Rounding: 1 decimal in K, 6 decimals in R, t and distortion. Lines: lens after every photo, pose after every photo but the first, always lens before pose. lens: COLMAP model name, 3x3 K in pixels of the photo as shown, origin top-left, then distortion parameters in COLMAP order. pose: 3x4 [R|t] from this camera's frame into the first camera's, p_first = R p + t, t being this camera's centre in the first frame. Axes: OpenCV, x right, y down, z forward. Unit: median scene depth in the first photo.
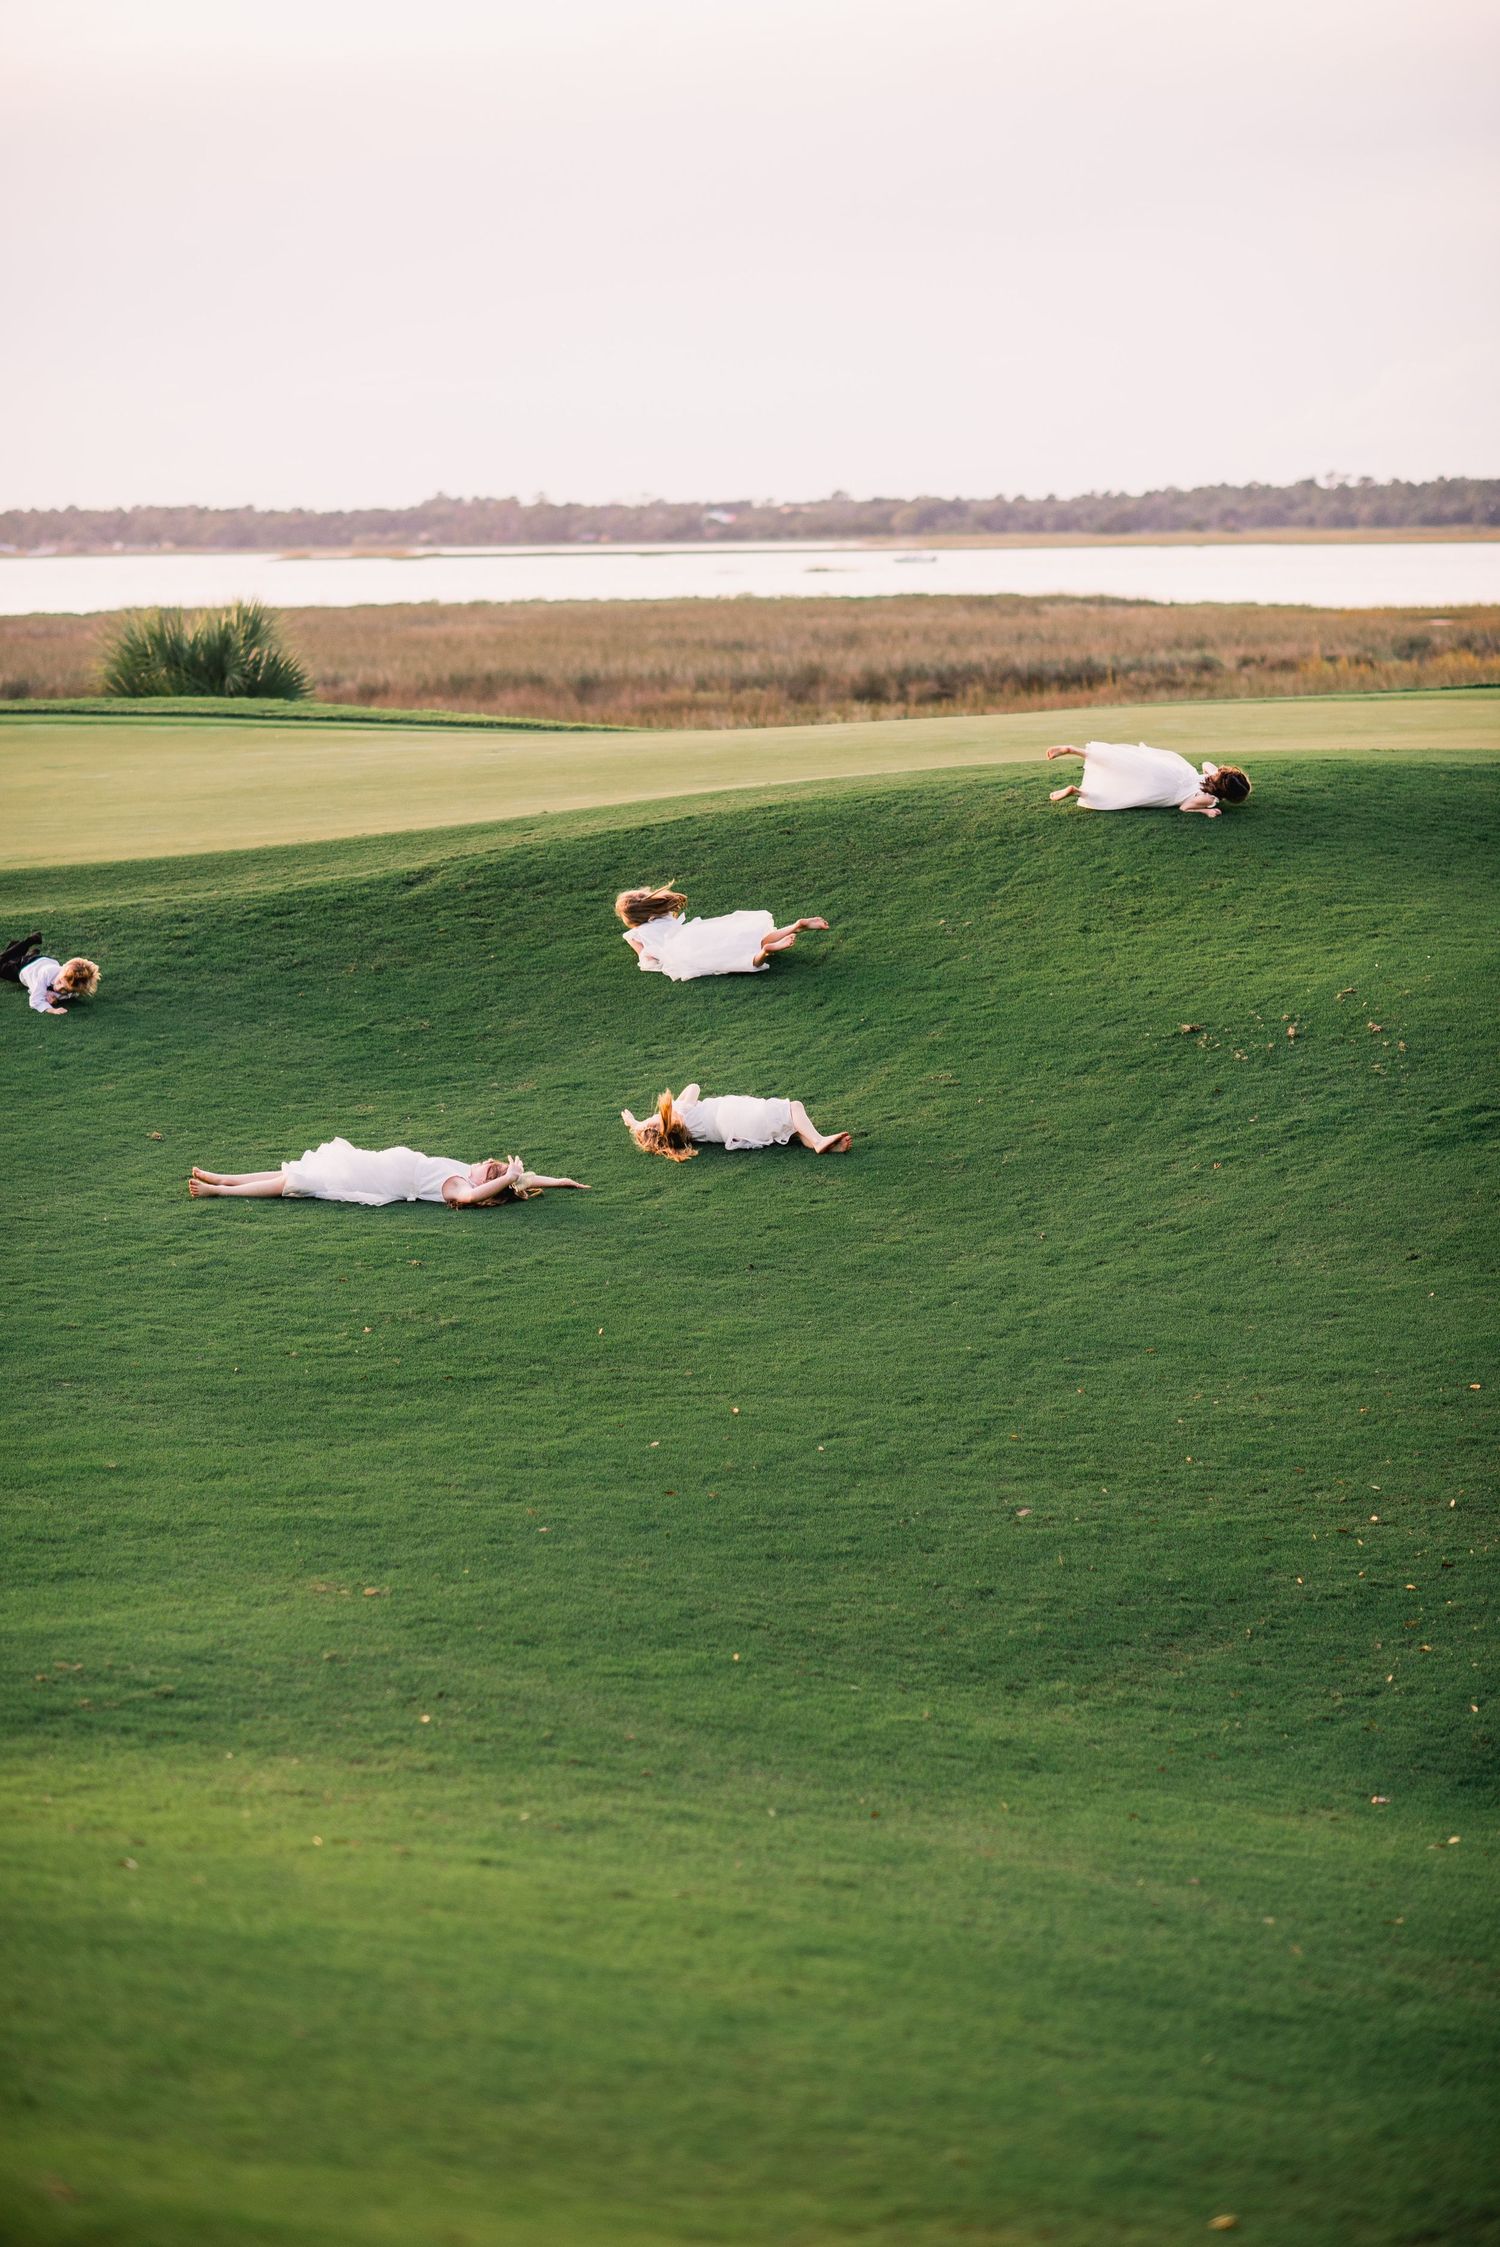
lens RADIAL K [[5283.5, 0, 750.0], [0, 5283.5, 1123.5], [0, 0, 1]] dist [-0.090037, -0.258149]
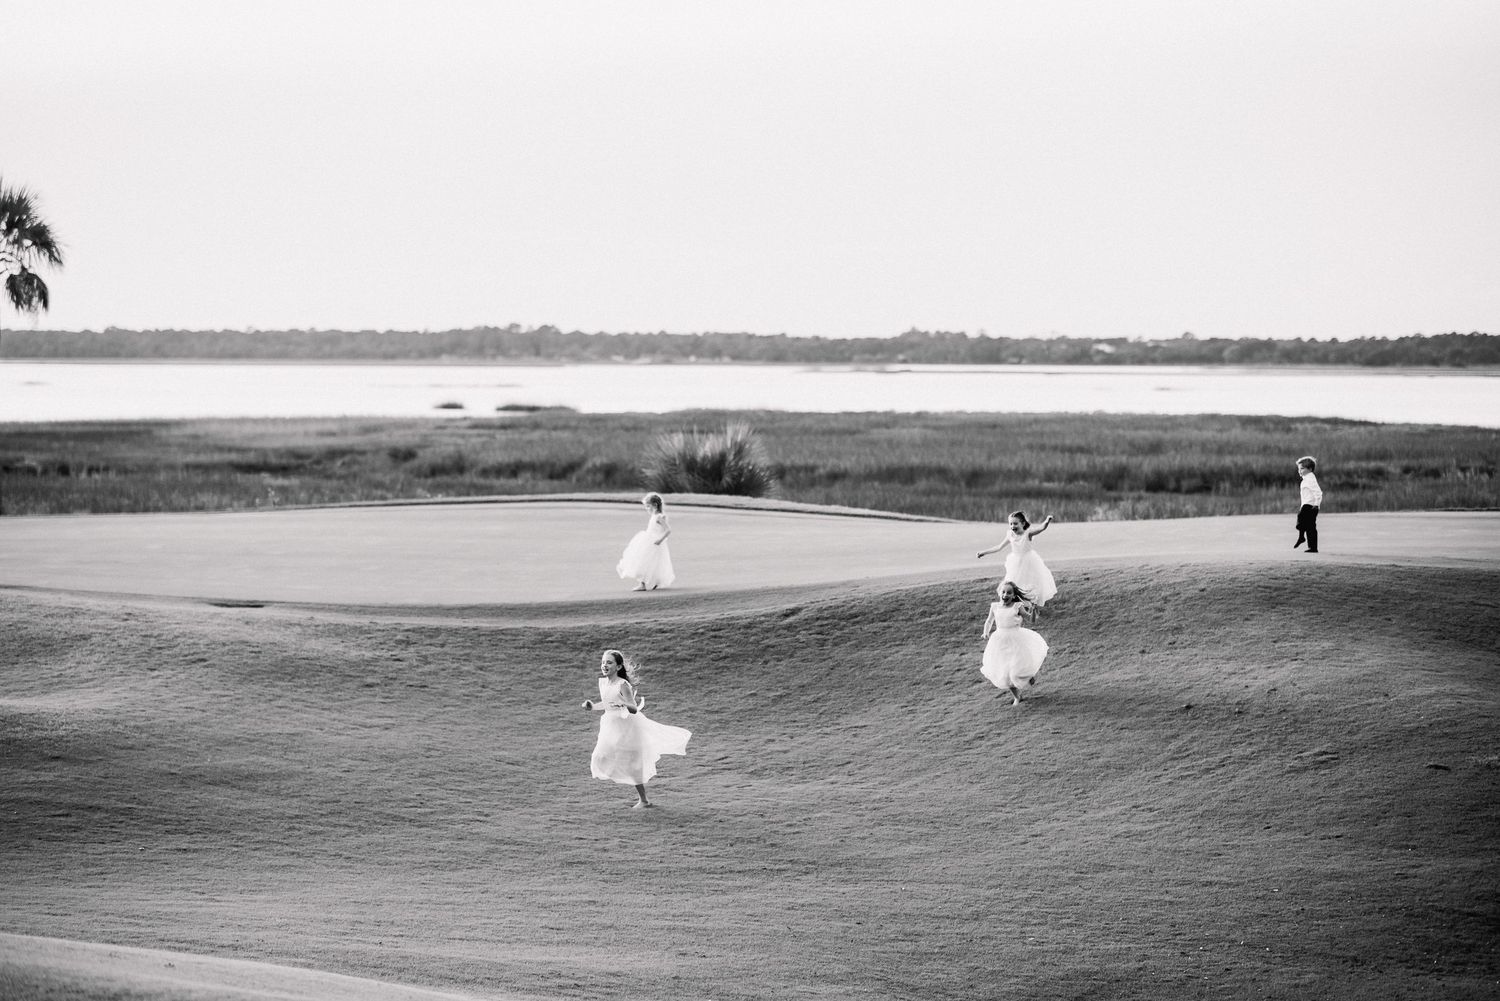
lens RADIAL K [[3527.0, 0, 750.0], [0, 3527.0, 500.5], [0, 0, 1]] dist [-0.090037, -0.258149]
pose [[0.994755, 0.025171, -0.099138, 0.024104], [-0.032351, 0.996916, -0.071501, 0.001580], [0.097032, 0.074333, 0.992502, -0.123328]]
